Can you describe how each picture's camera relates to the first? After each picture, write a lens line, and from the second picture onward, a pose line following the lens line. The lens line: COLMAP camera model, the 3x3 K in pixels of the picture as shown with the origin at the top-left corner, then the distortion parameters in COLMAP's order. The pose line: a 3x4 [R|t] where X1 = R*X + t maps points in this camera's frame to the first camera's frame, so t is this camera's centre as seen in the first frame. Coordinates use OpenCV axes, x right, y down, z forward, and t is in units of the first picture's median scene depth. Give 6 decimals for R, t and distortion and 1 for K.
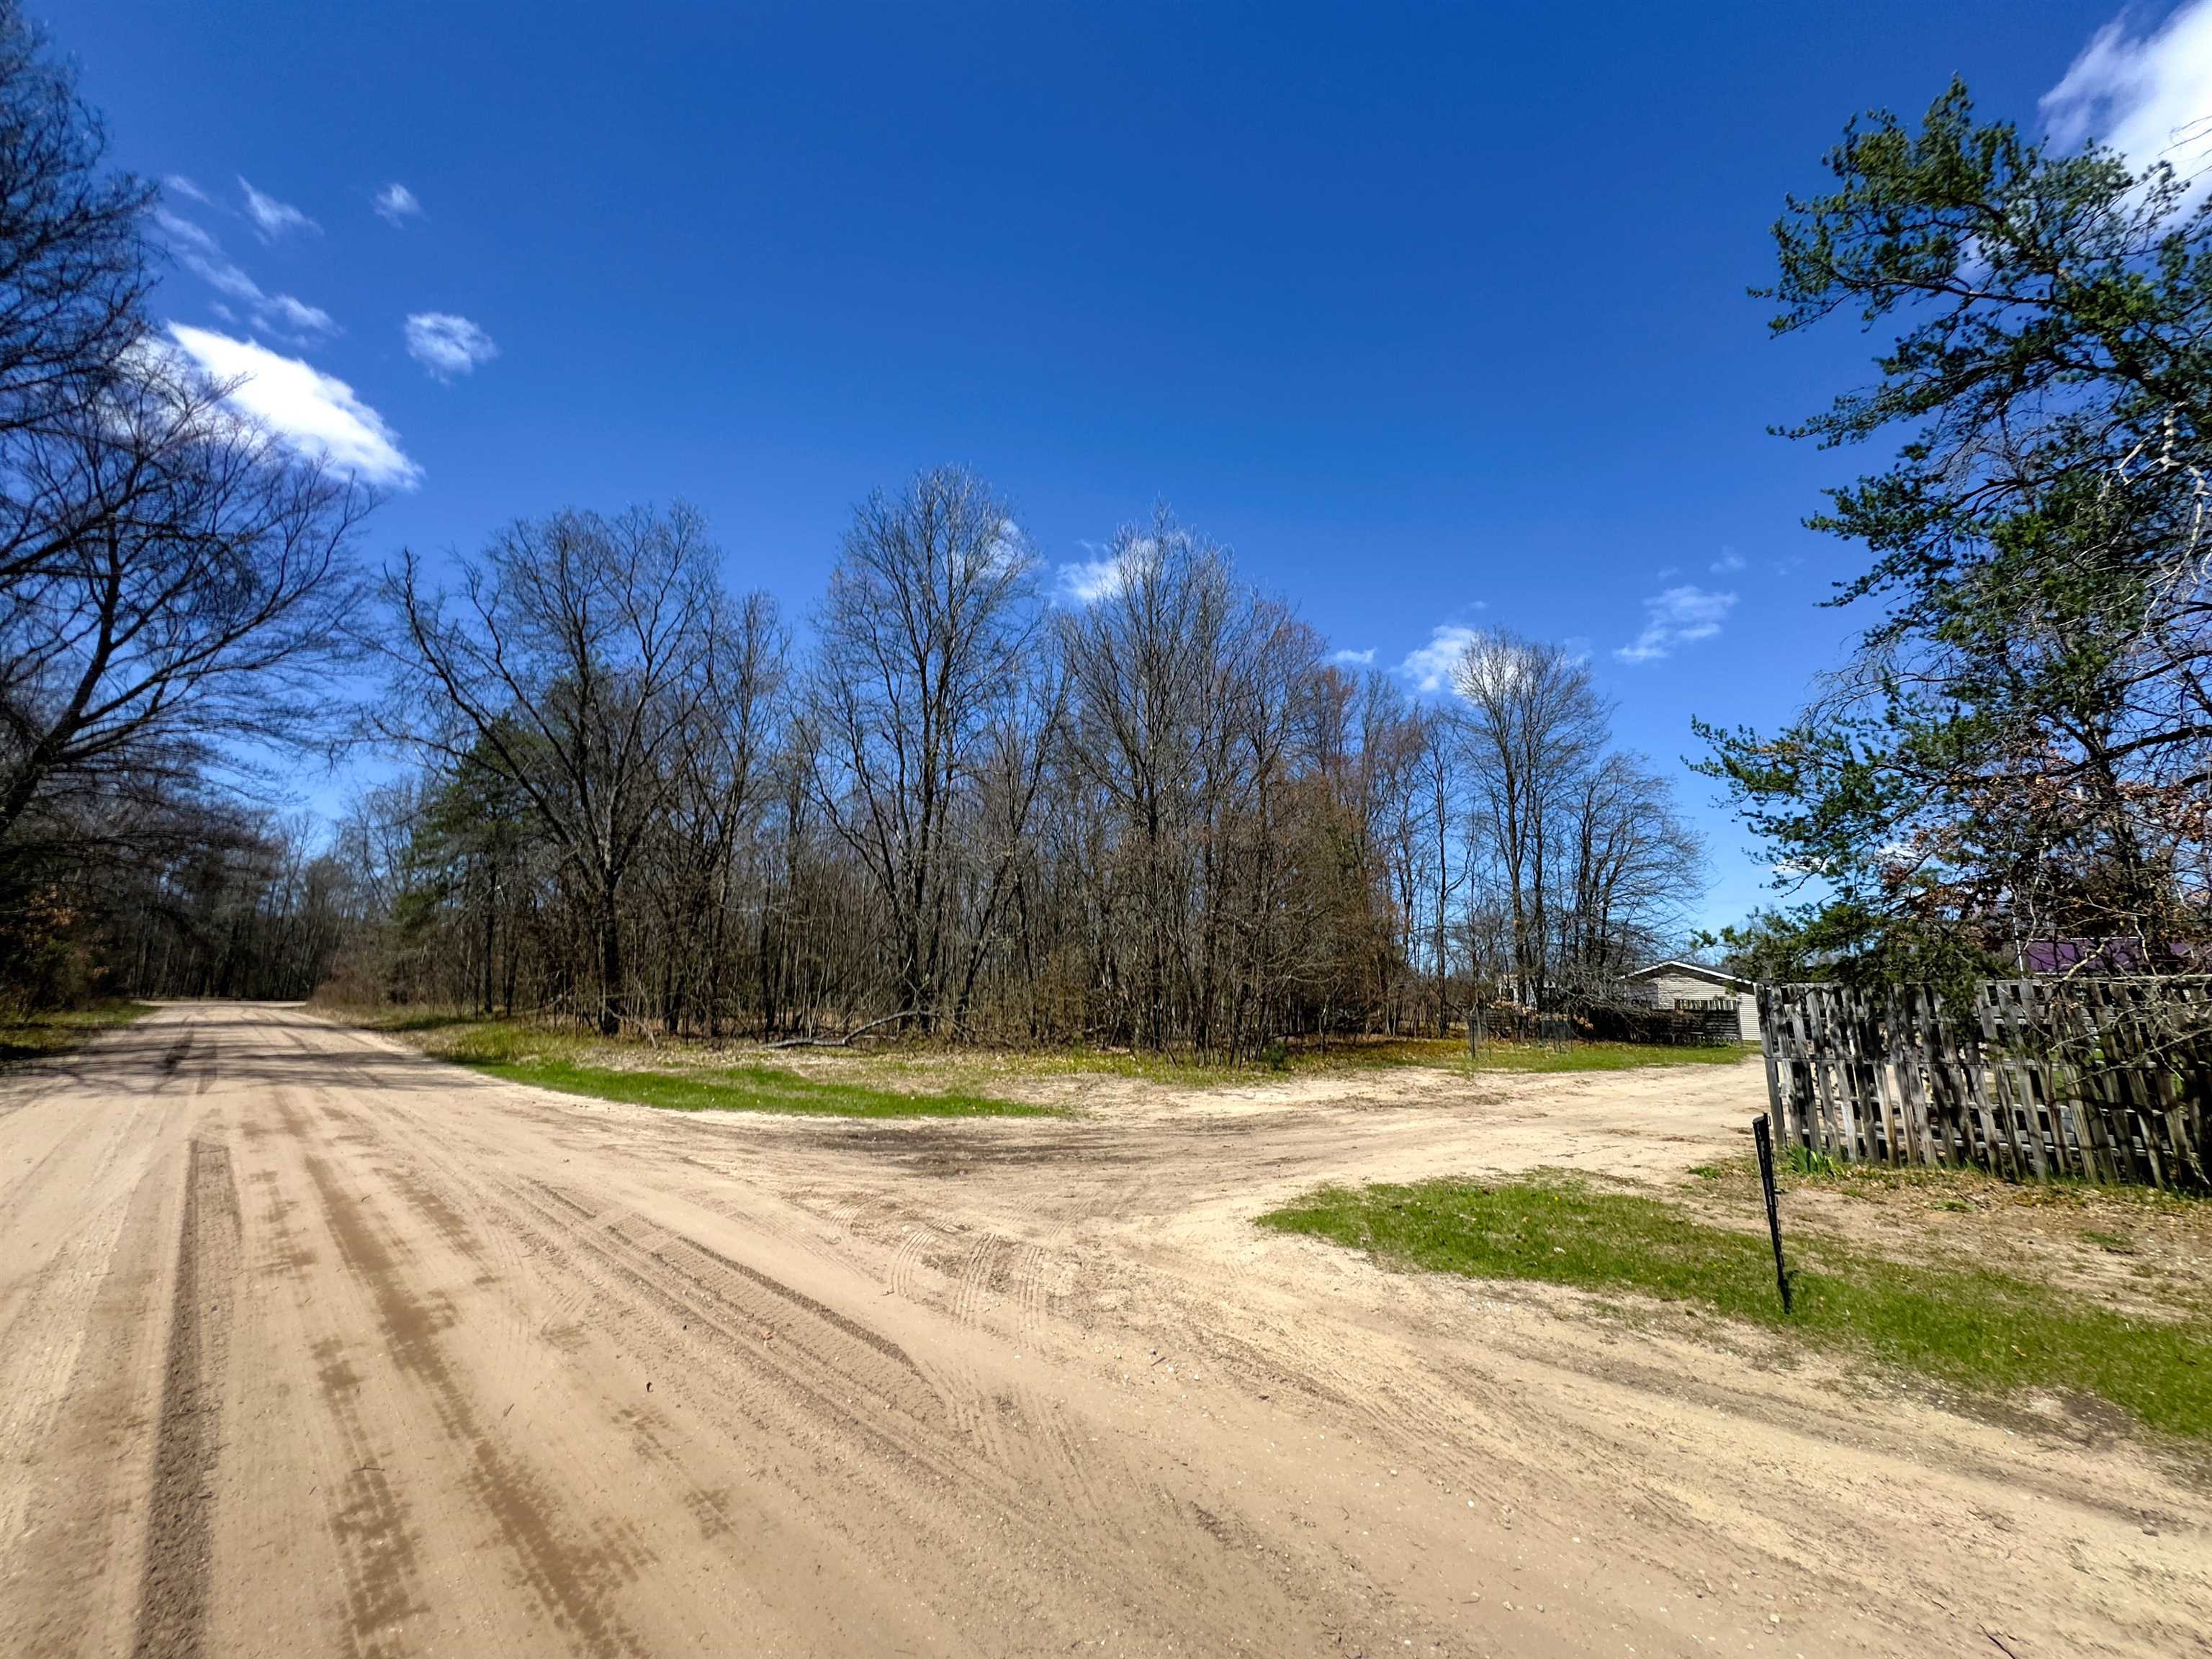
lens RADIAL K [[883.8, 0, 1105.1], [0, 883.8, 834.3], [0, 0, 1]] dist [-0.000750, 0.000191]
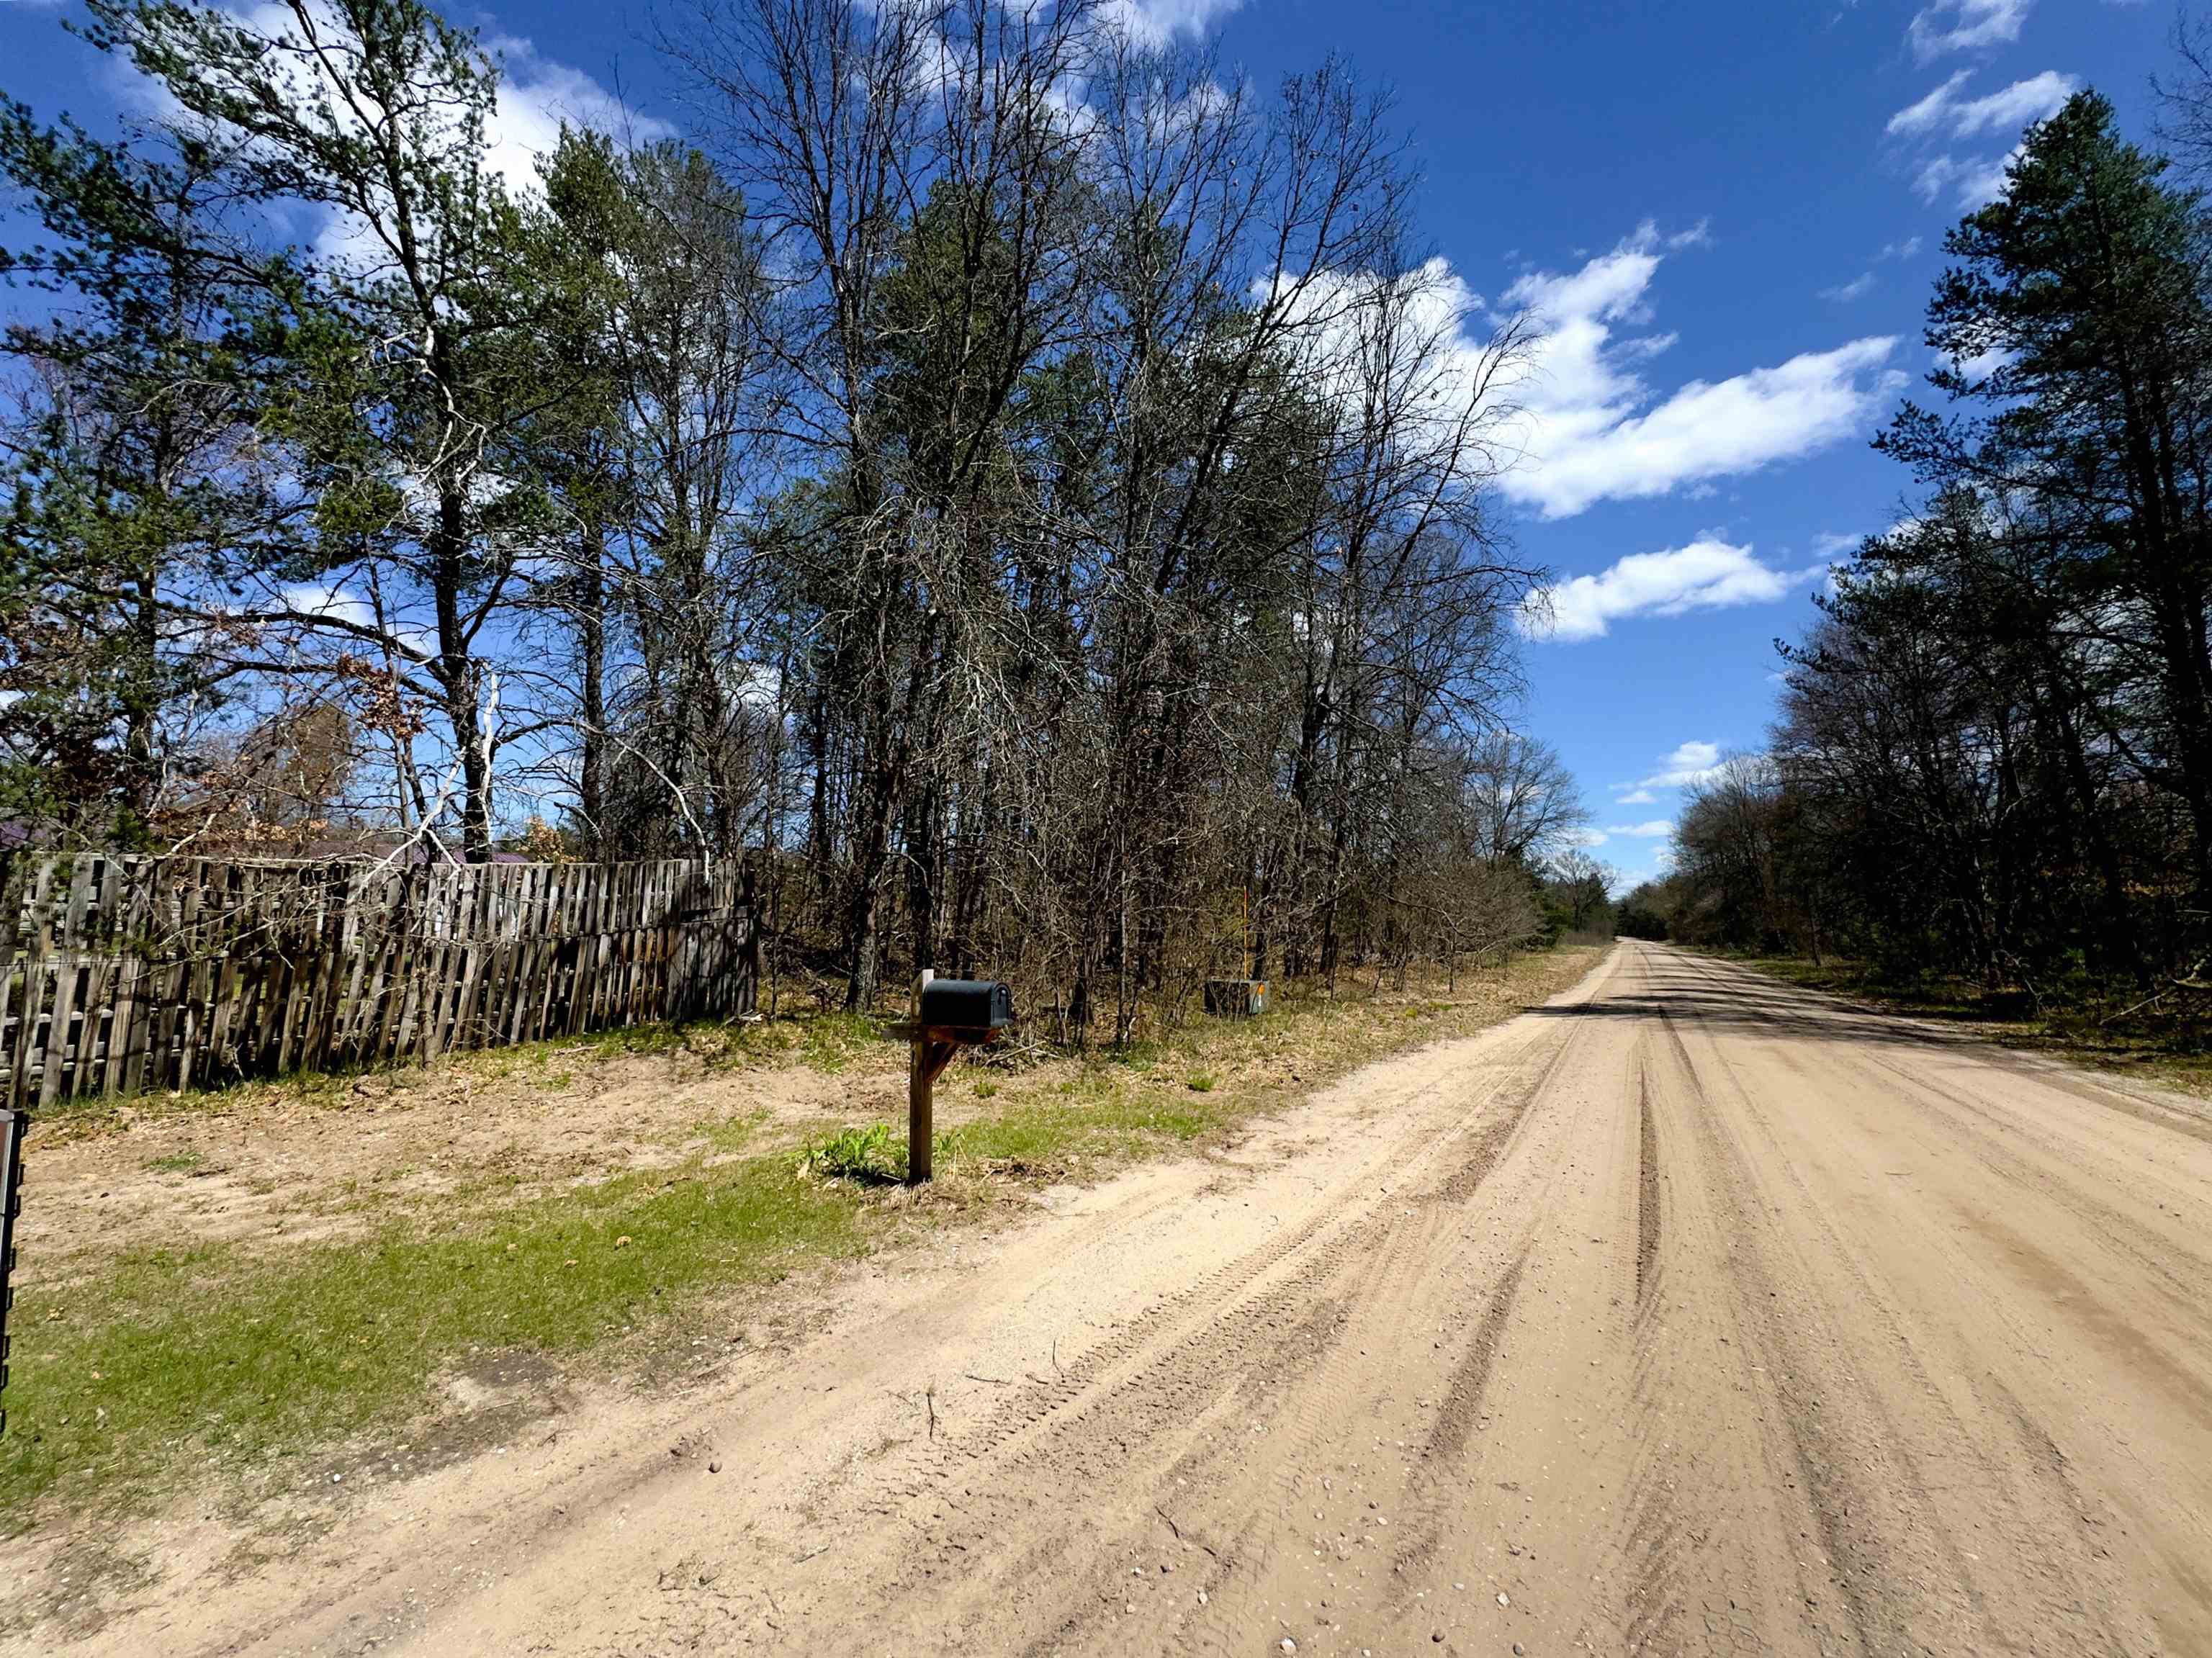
lens RADIAL K [[883.7, 0, 1109.7], [0, 883.7, 827.7], [0, 0, 1]] dist [-0.000750, 0.000191]
pose [[-0.272144, 0.091167, 0.957928, 0.052410], [-0.210910, 0.965644, -0.151820, 0.078795], [-0.938858, -0.243353, -0.243566, 0.386514]]
